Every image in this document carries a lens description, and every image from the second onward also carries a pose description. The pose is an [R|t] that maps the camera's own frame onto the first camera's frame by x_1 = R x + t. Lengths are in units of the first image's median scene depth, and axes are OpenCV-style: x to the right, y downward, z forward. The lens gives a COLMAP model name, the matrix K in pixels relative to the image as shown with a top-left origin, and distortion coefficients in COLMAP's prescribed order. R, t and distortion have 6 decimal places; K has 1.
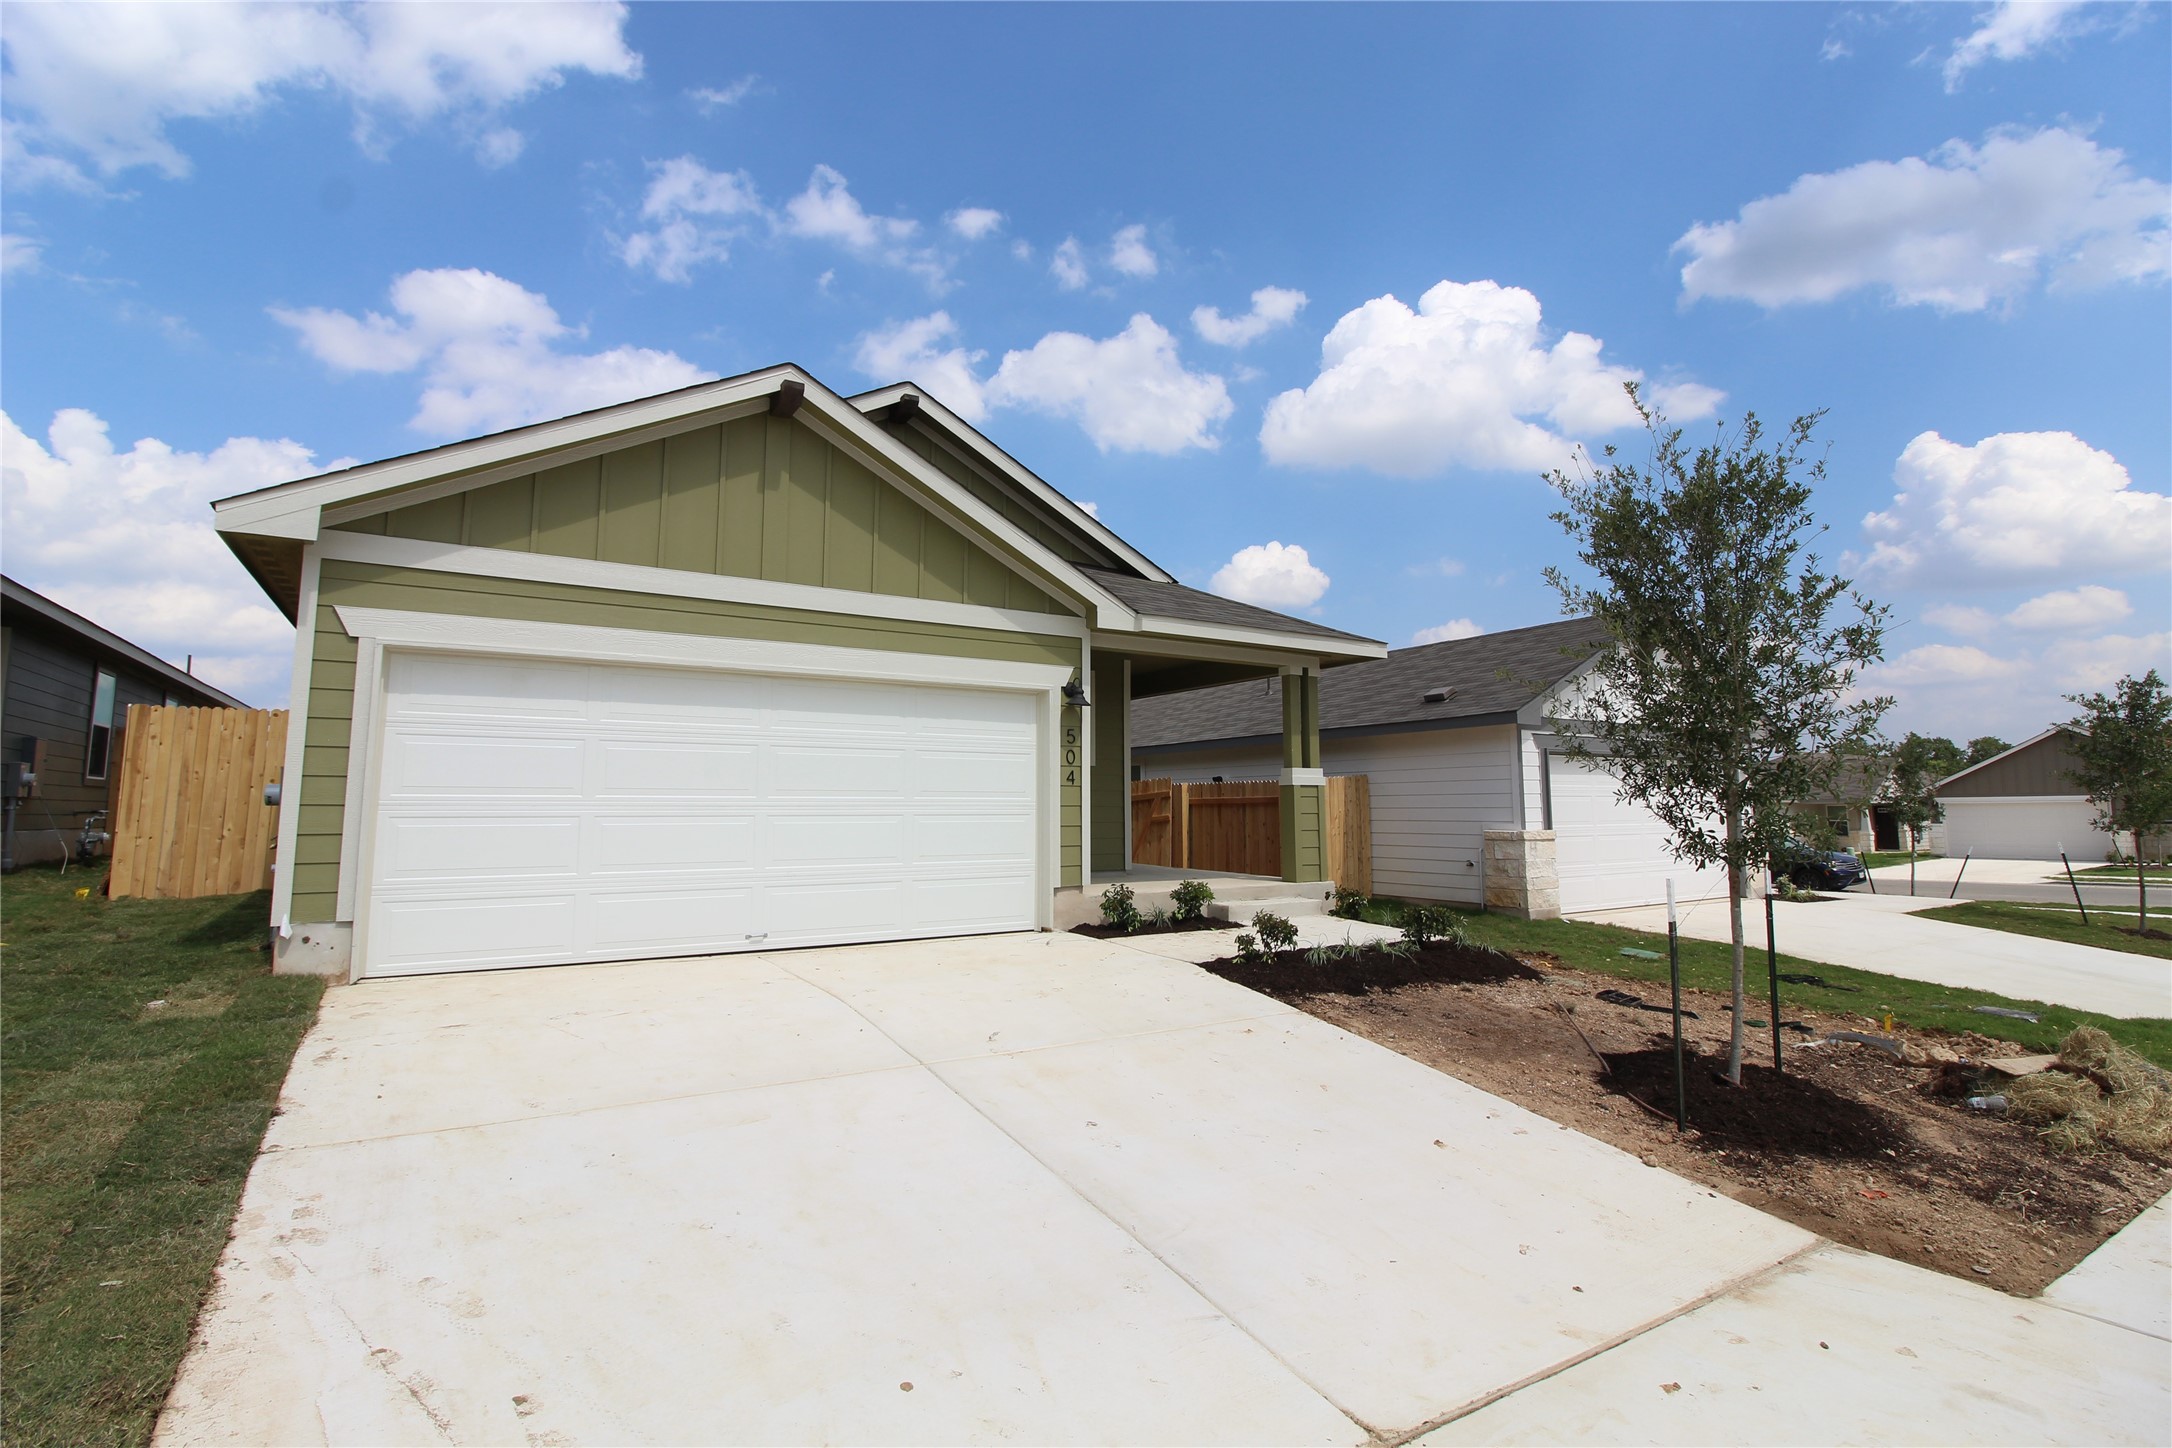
lens RADIAL K [[1001.7, 0, 1087.0], [0, 1001.7, 695.1], [0, 0, 1]] dist [0.001059, -0.016149]
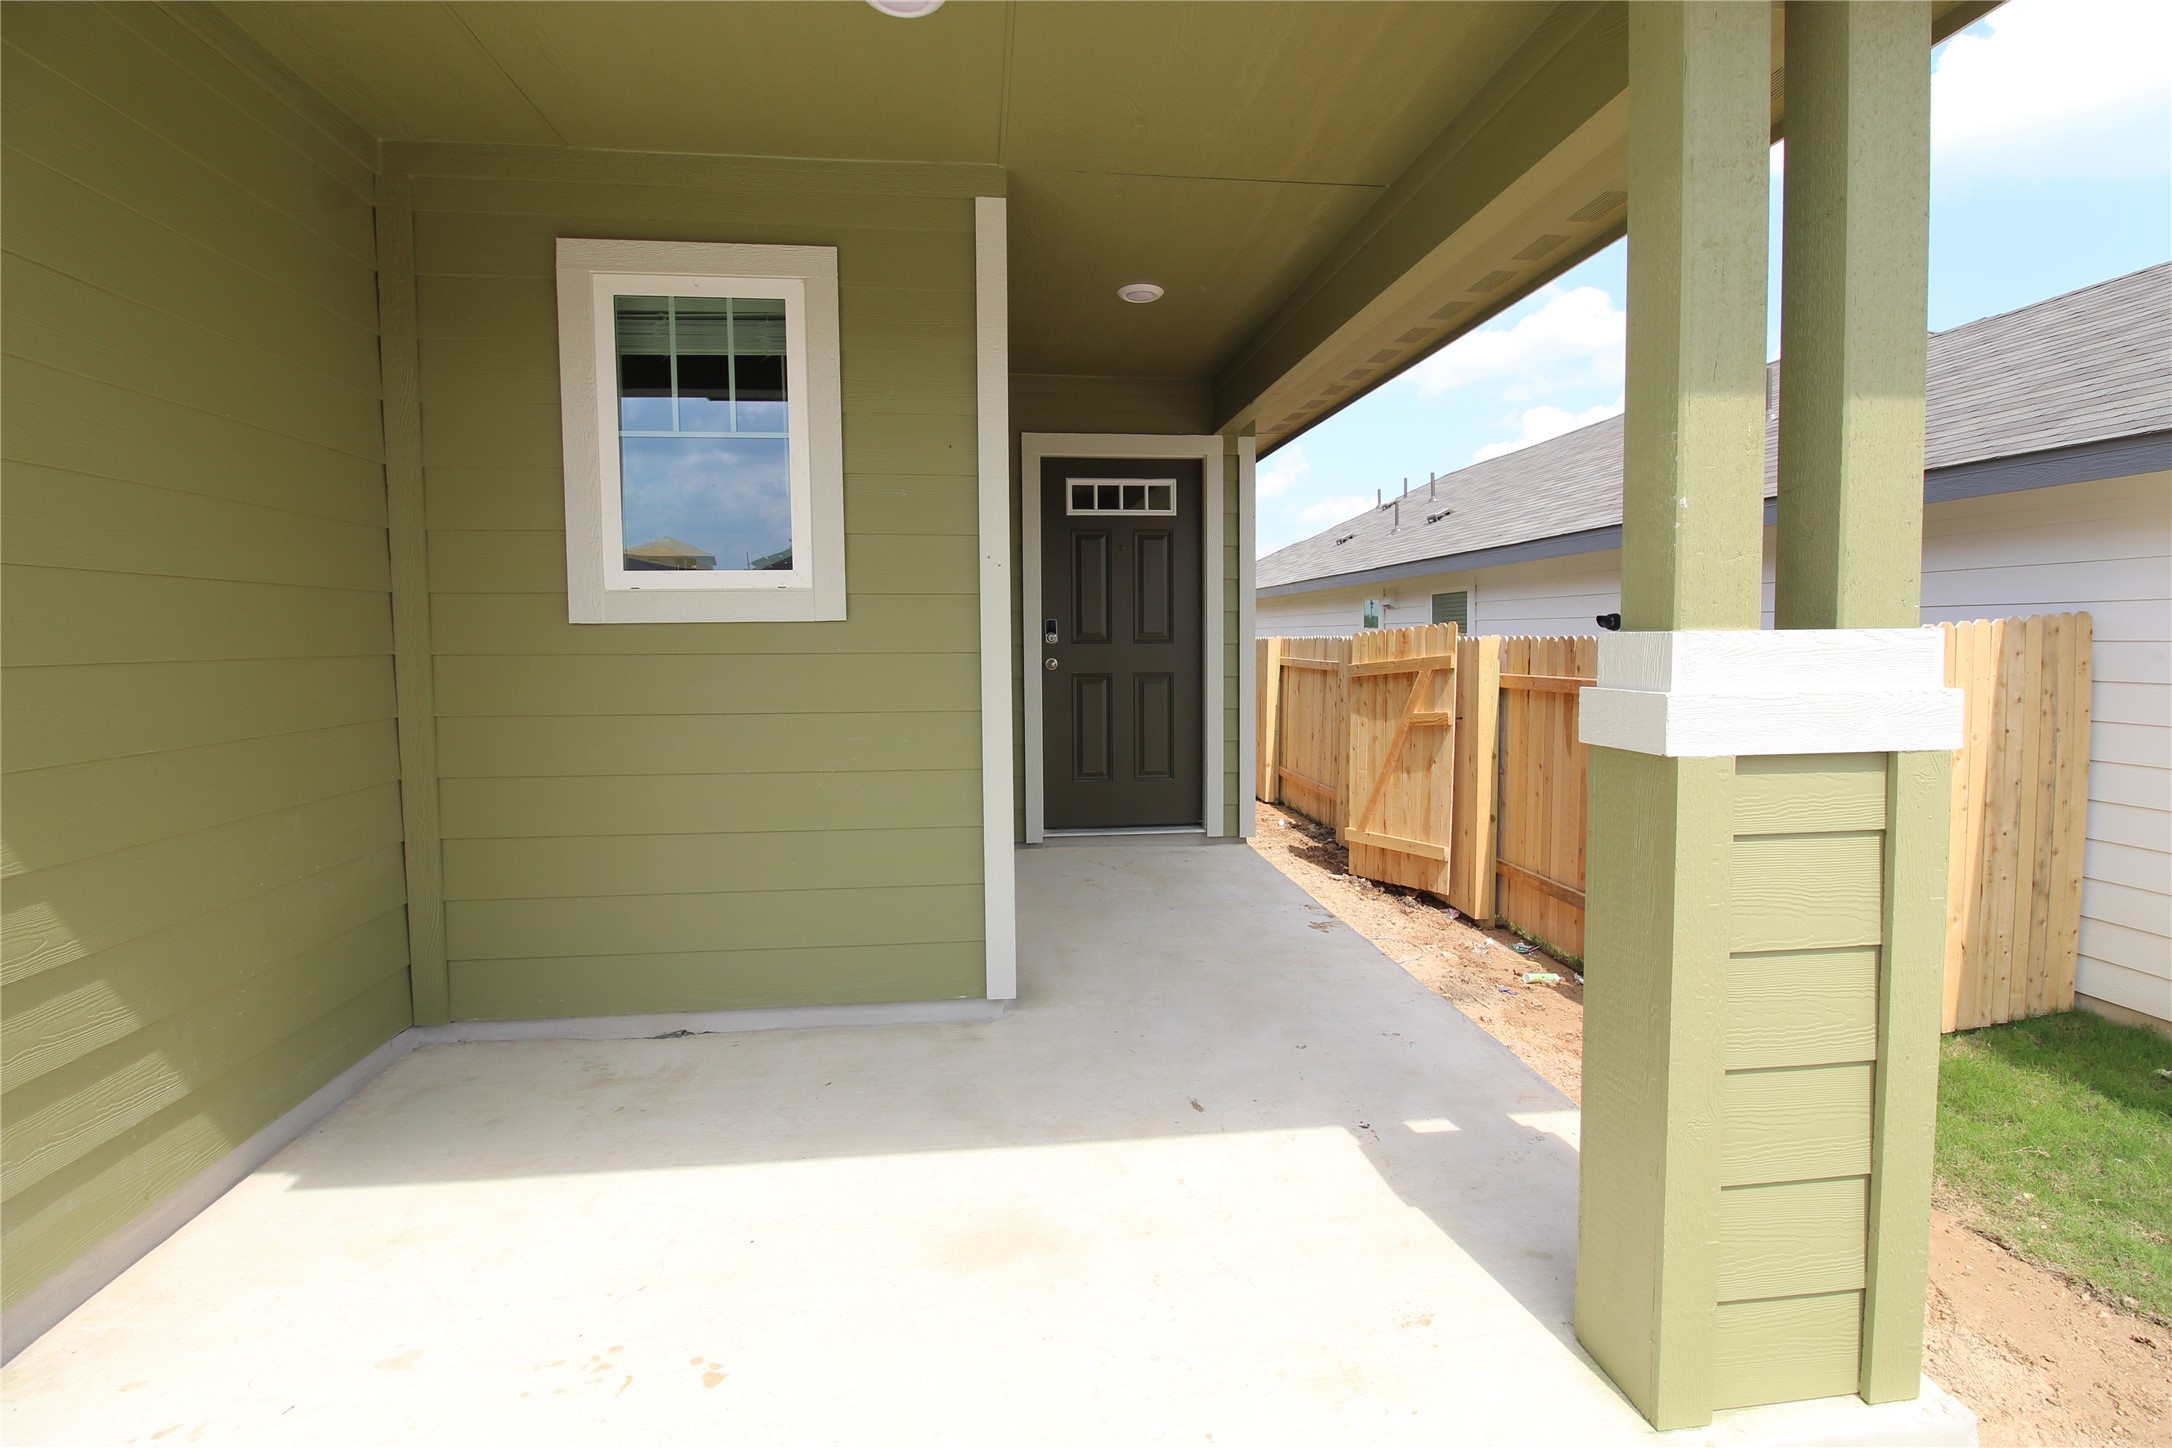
lens RADIAL K [[1001.7, 0, 1087.0], [0, 1001.7, 695.1], [0, 0, 1]] dist [0.001059, -0.016149]
pose [[0.900147, 0.017658, -0.435228, 0.137813], [0.057753, 0.985518, 0.159430, 0.039222], [0.431741, -0.168647, 0.886091, 0.604171]]
